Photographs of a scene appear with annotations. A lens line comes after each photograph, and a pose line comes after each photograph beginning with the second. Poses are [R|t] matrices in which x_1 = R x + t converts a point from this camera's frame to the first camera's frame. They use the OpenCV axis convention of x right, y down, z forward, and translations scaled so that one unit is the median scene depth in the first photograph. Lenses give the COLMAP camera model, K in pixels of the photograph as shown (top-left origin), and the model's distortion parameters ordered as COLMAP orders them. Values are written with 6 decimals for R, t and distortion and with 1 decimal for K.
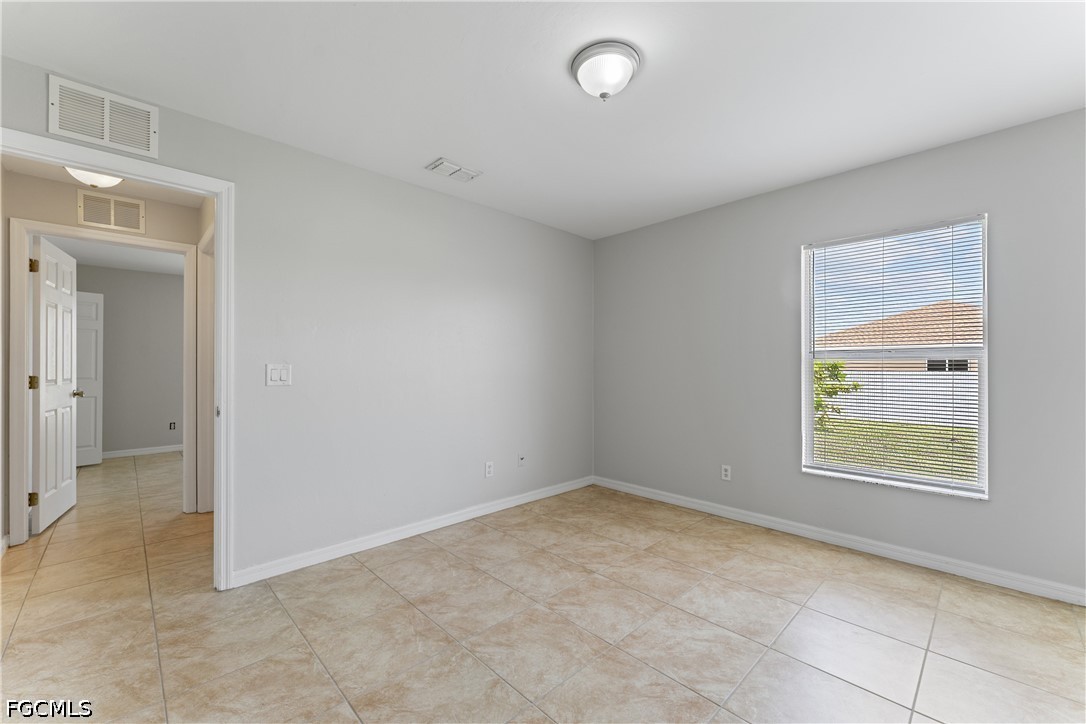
lens RADIAL K [[438.1, 0, 543.0], [0, 438.1, 362.0], [0, 0, 1]] dist [0.000416, 0.000193]
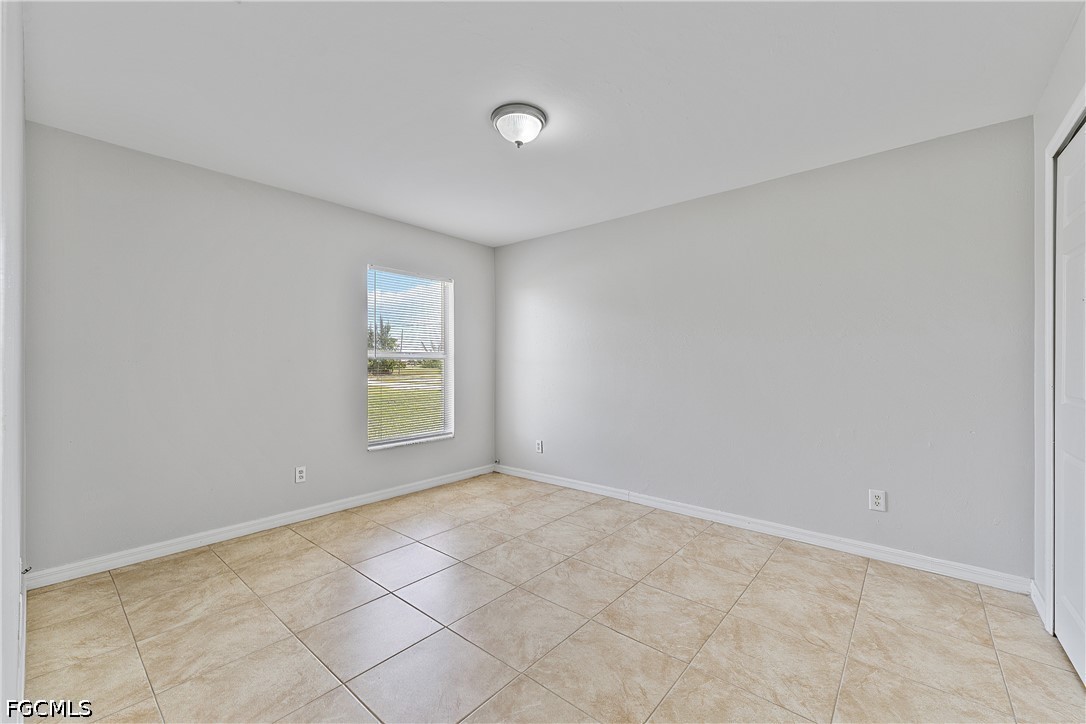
lens RADIAL K [[438.1, 0, 543.0], [0, 438.1, 362.0], [0, 0, 1]] dist [0.000416, 0.000193]
pose [[-0.099495, 0.004204, 0.995029, -0.617617], [-0.010500, 0.999931, -0.005274, 0.006669], [-0.994983, -0.010972, -0.099444, 0.598528]]
